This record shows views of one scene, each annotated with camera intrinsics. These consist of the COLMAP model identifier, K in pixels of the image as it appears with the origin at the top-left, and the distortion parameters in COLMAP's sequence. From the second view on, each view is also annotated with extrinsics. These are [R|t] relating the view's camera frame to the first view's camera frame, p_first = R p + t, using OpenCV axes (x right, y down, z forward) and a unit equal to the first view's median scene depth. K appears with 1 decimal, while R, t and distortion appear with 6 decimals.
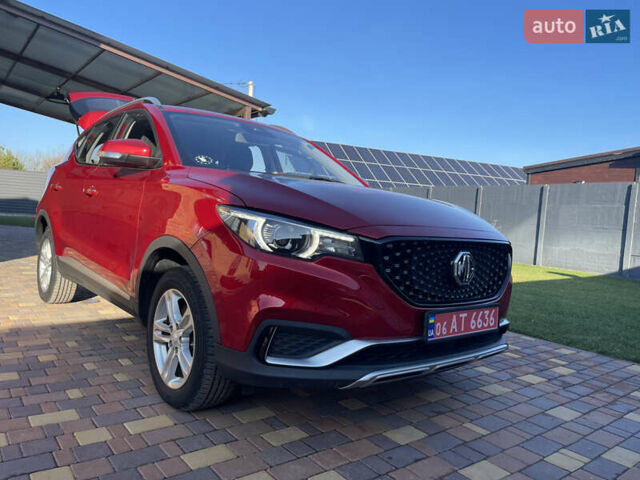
lens RADIAL K [[483.4, 0, 320.0], [0, 483.4, 240.0], [0, 0, 1]] dist [0.066543, -0.095660]
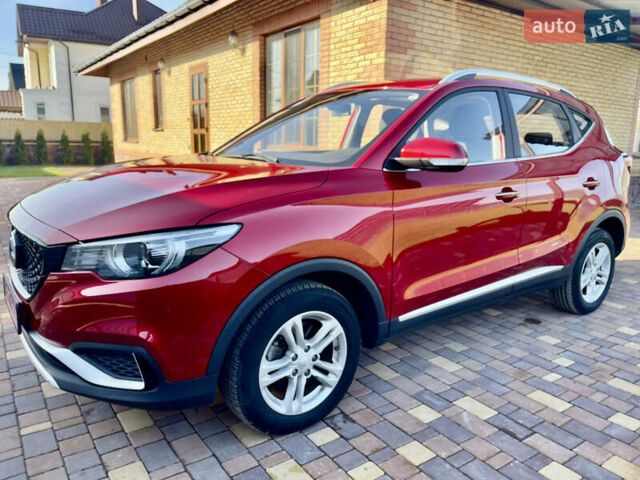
lens RADIAL K [[483.4, 0, 320.0], [0, 483.4, 240.0], [0, 0, 1]] dist [0.066543, -0.095660]
pose [[-0.047986, 0.132809, -0.989979, 1.277709], [-0.082380, 0.987218, 0.136432, -0.160345], [0.995445, 0.088102, -0.036432, 1.675551]]
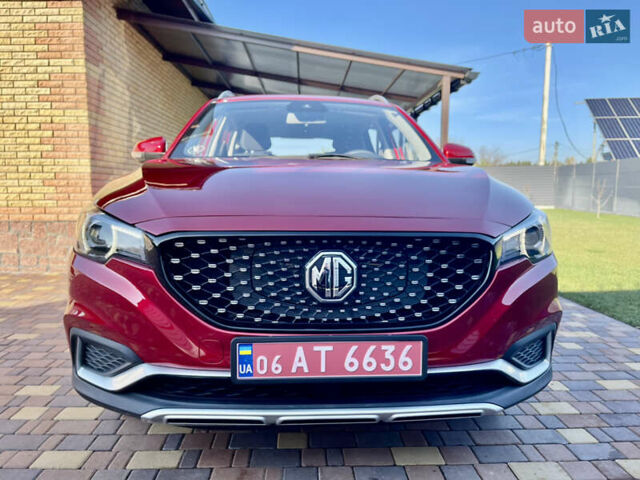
lens RADIAL K [[483.4, 0, 320.0], [0, 483.4, 240.0], [0, 0, 1]] dist [0.066543, -0.095660]
pose [[0.802089, -0.002837, -0.597197, 0.679659], [0.021742, 0.999465, 0.024454, -0.007436], [0.596808, -0.032598, 0.801721, 0.476169]]
